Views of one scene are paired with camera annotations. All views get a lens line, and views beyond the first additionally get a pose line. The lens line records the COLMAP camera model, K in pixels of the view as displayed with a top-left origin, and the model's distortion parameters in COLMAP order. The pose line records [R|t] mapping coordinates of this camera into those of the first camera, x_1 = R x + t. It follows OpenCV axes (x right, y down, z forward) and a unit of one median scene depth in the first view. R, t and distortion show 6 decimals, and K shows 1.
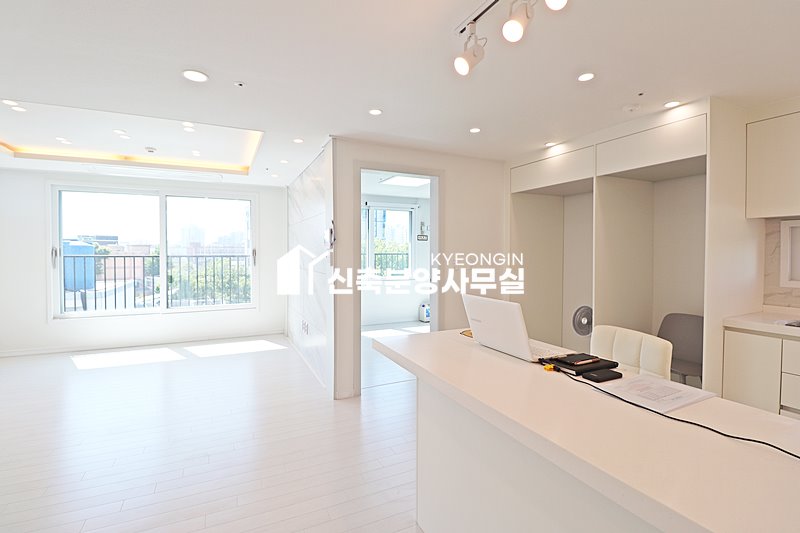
lens RADIAL K [[374.0, 0, 400.1], [0, 374.0, 258.8], [0, 0, 1]] dist [0.001089, -0.015163]
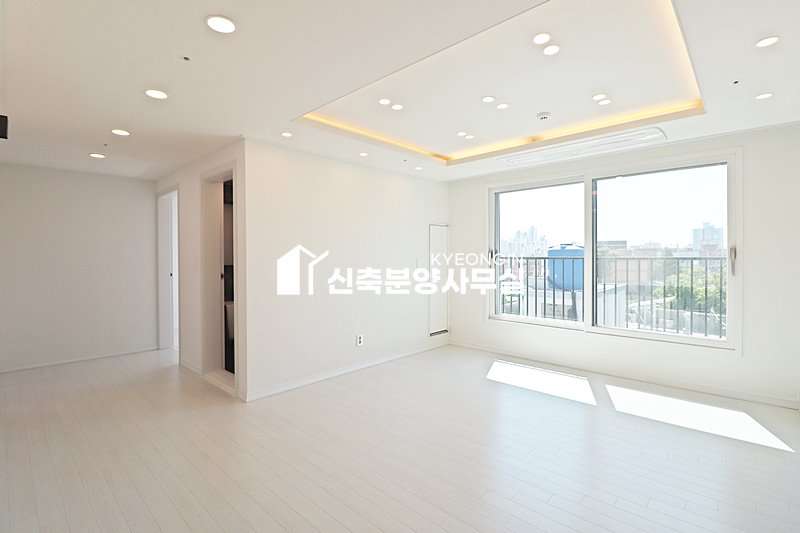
lens RADIAL K [[372.1, 0, 399.8], [0, 372.1, 260.2], [0, 0, 1]] dist [0.001928, -0.014621]
pose [[0.361448, 0.008901, -0.932350, -0.078698], [-0.014295, 0.999890, 0.004004, 0.000587], [0.932283, 0.011881, 0.361536, 0.514989]]
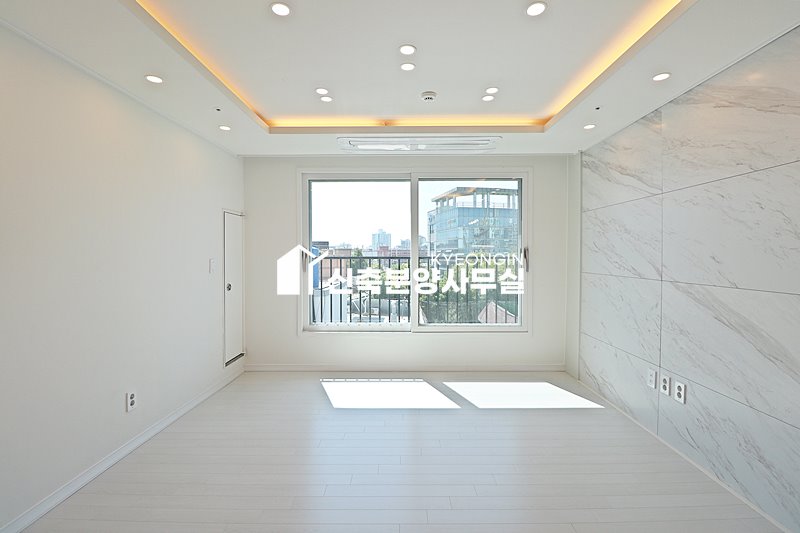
lens RADIAL K [[372.1, 0, 399.8], [0, 372.1, 260.2], [0, 0, 1]] dist [0.001928, -0.014621]
pose [[0.897744, 0.004543, -0.440494, -0.474392], [-0.005765, 0.999982, -0.001437, 0.000341], [0.440480, 0.003830, 0.897754, 0.431024]]
